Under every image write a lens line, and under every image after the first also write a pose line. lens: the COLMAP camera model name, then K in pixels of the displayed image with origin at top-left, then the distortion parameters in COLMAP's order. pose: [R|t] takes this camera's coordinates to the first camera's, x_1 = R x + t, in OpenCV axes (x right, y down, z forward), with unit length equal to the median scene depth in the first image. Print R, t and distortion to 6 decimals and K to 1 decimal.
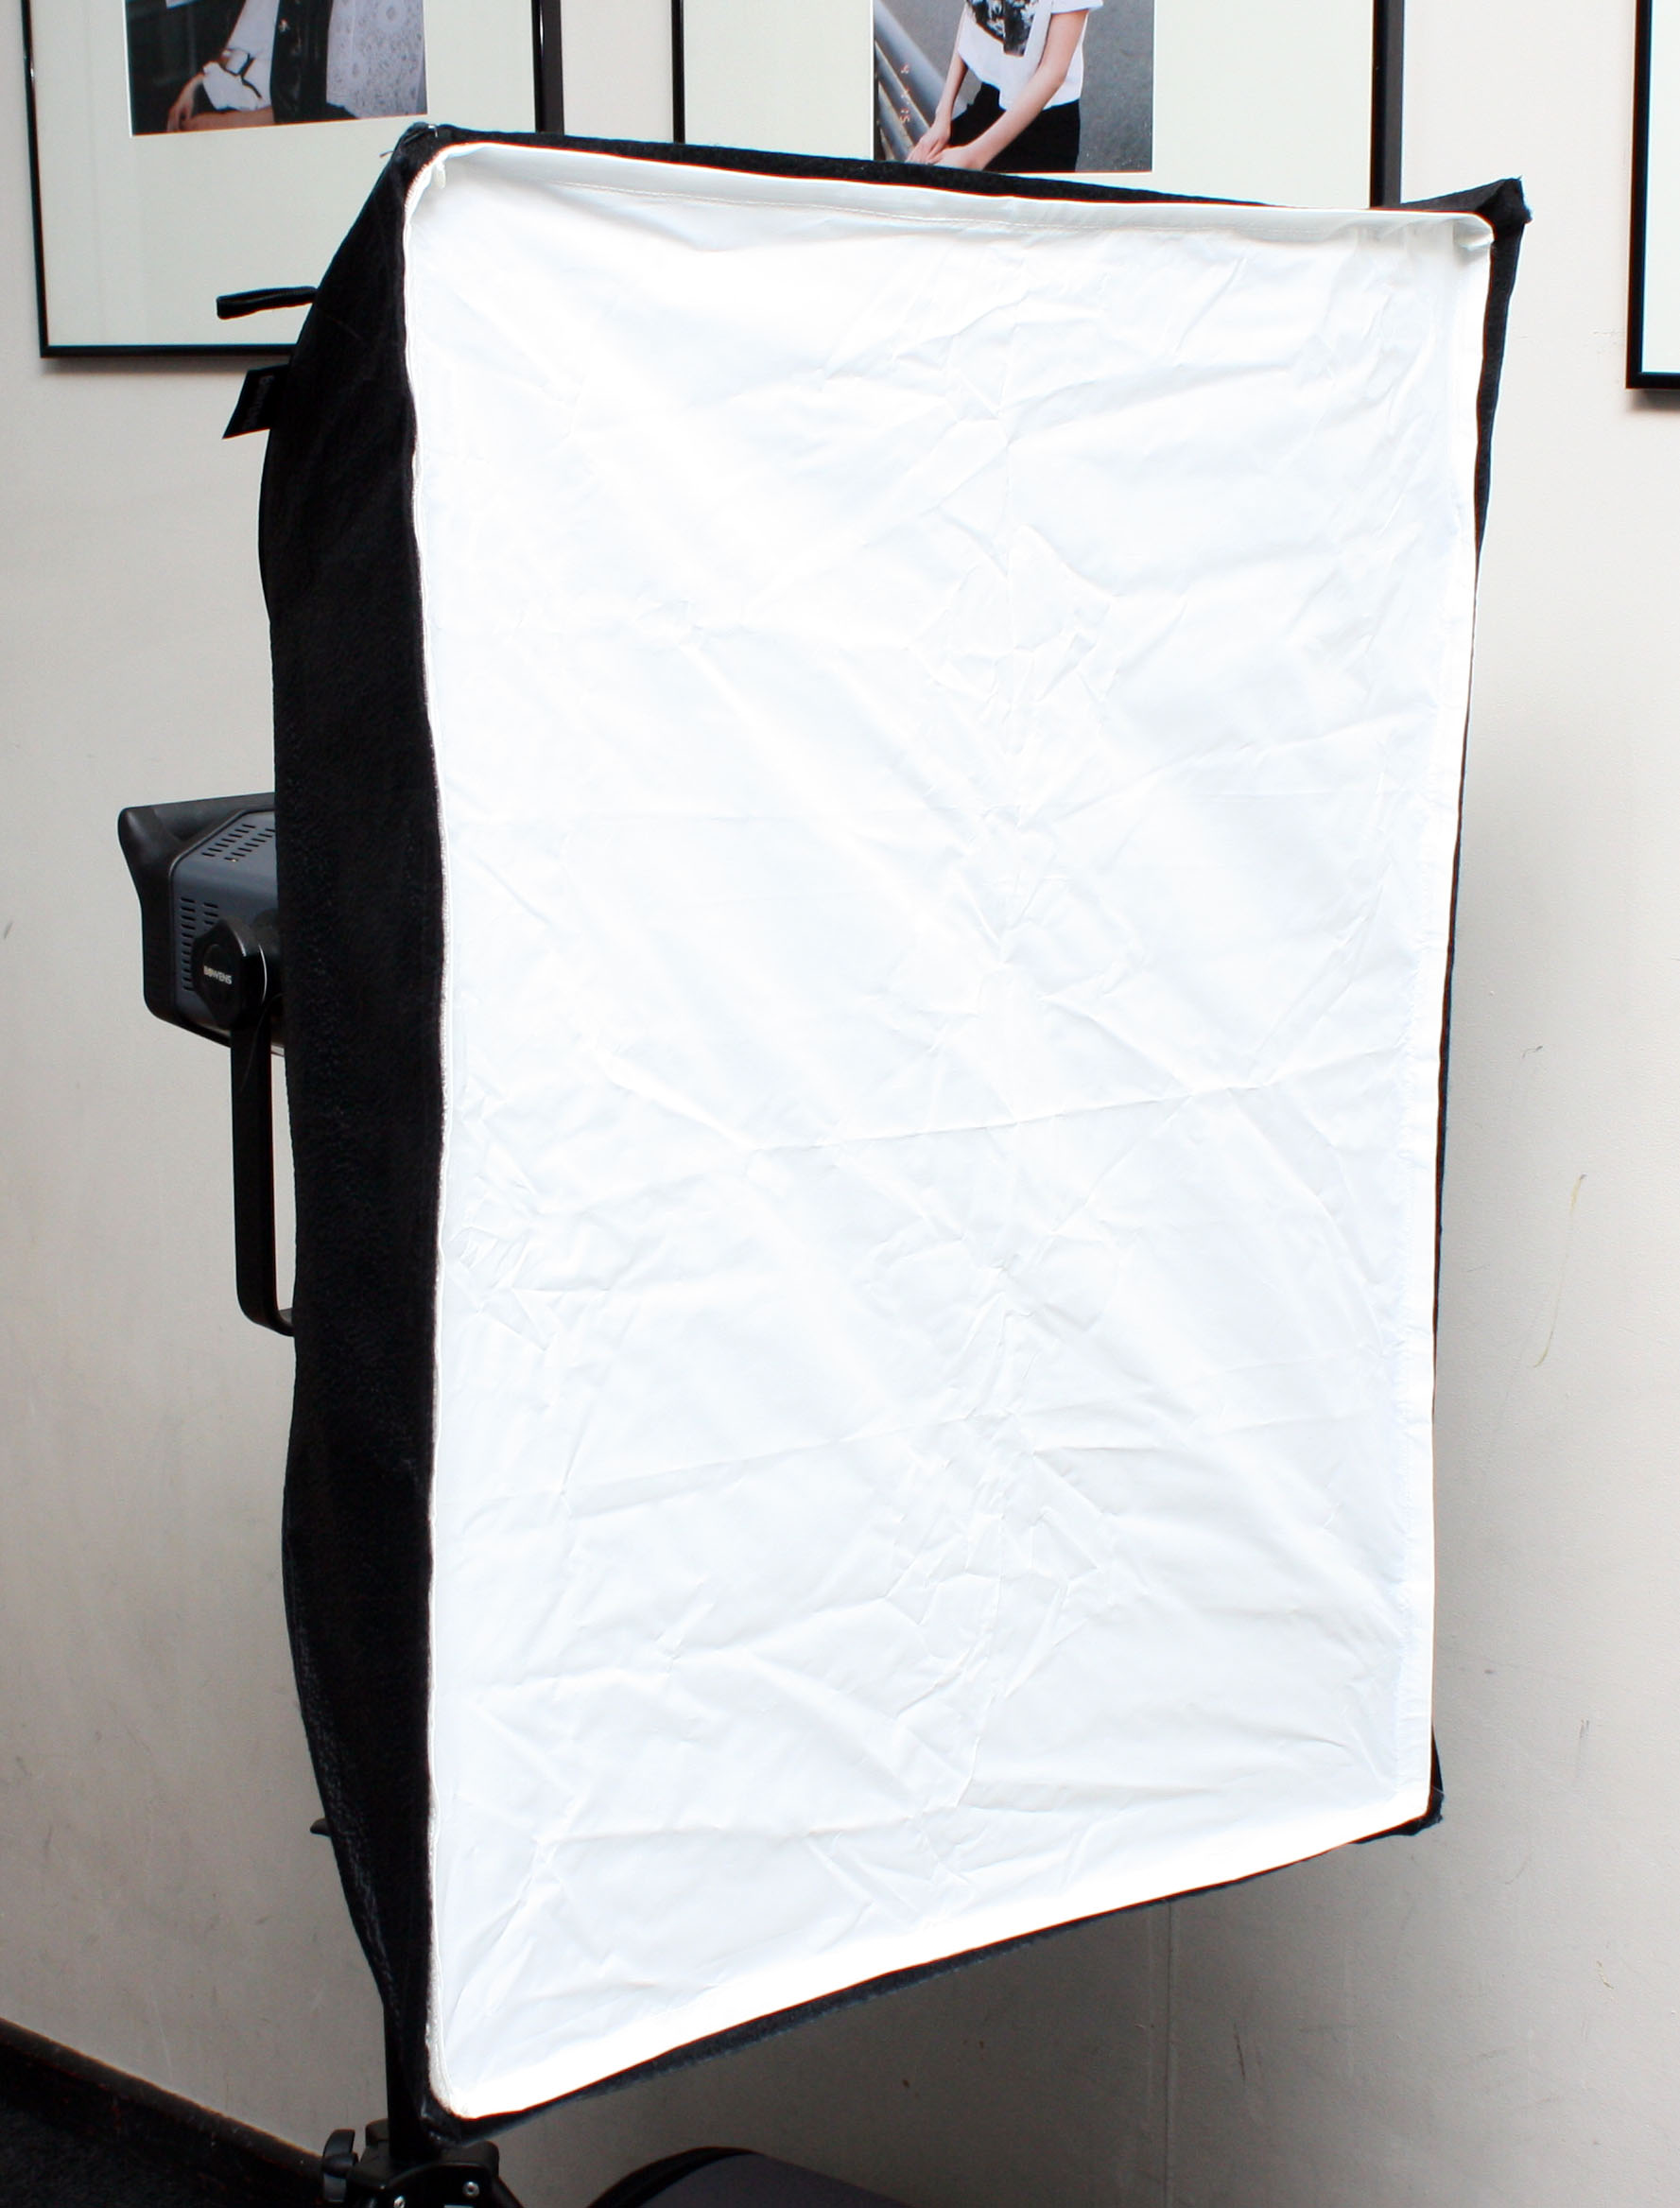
lens RADIAL K [[3886.2, 0, 834.8], [0, 3886.2, 1103.8], [0, 0, 1]] dist [-0.138372, 0.000000]
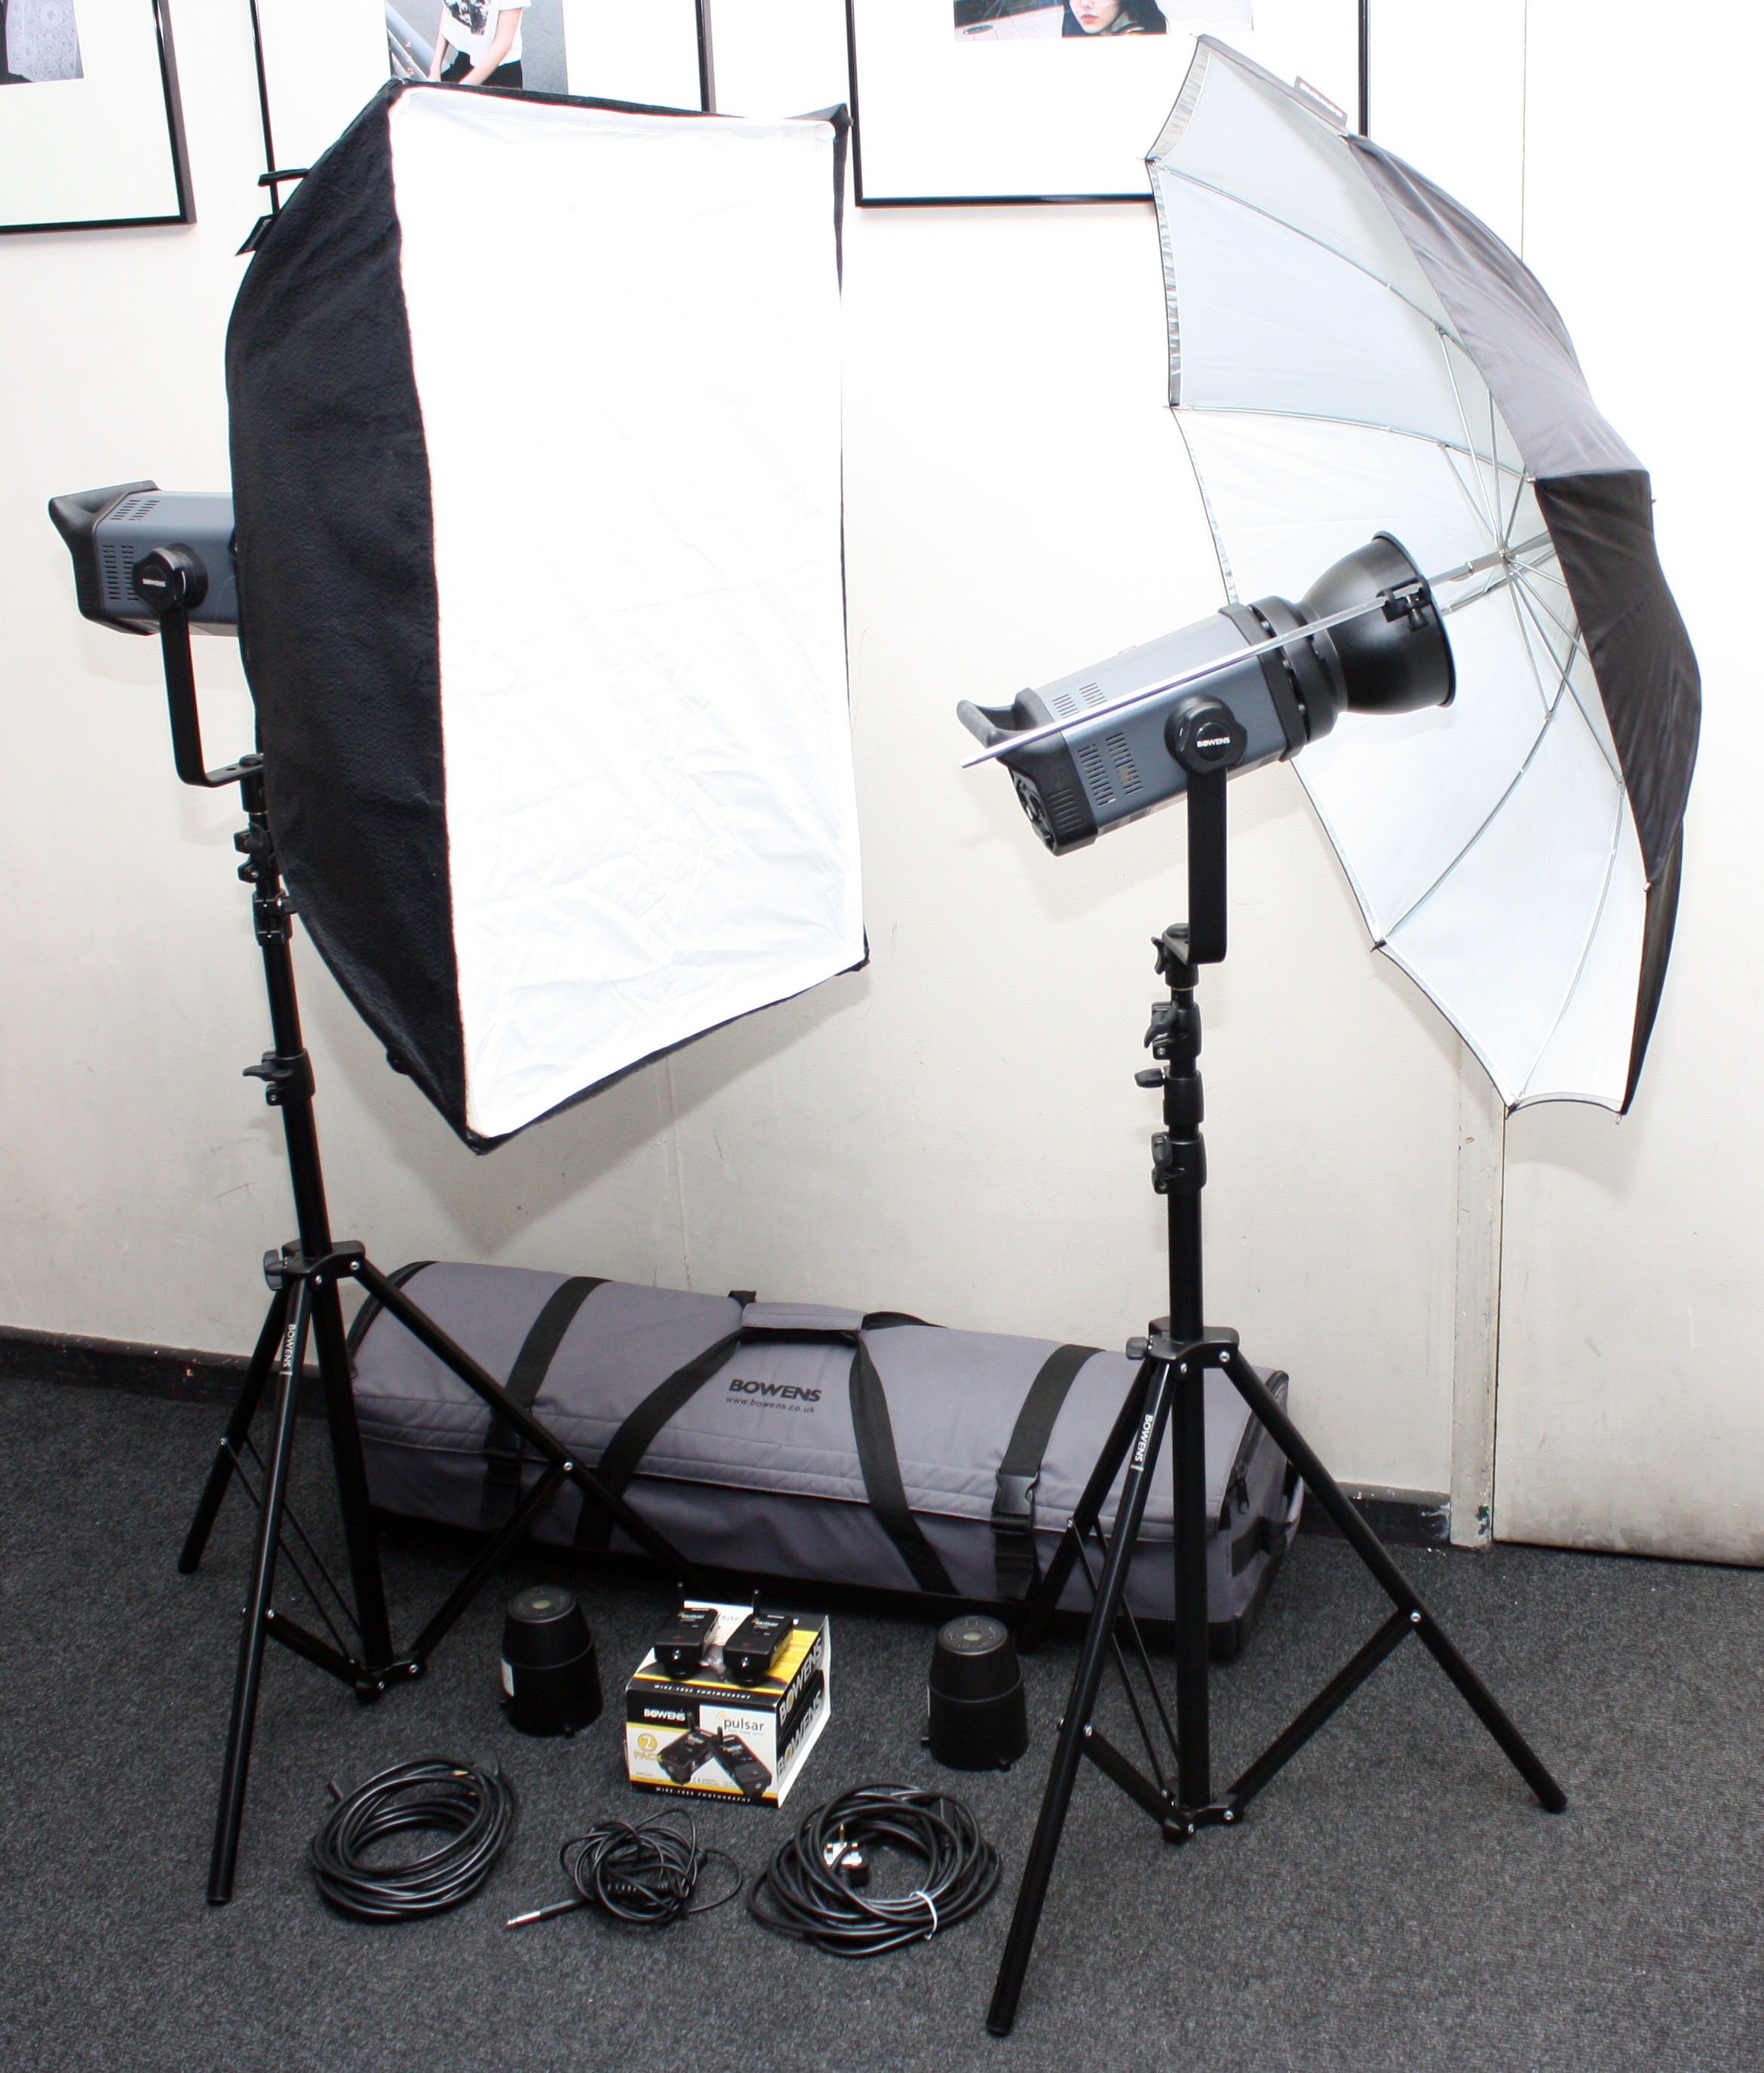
lens RADIAL K [[2796.0, 0, 884.2], [0, 2796.0, 1038.4], [0, 0, 1]] dist [-0.049612, 0.000000]
pose [[0.923141, -0.142002, 0.357277, -0.292716], [0.111939, 0.988302, 0.103576, 0.067629], [-0.367806, -0.055622, 0.928238, -0.261803]]
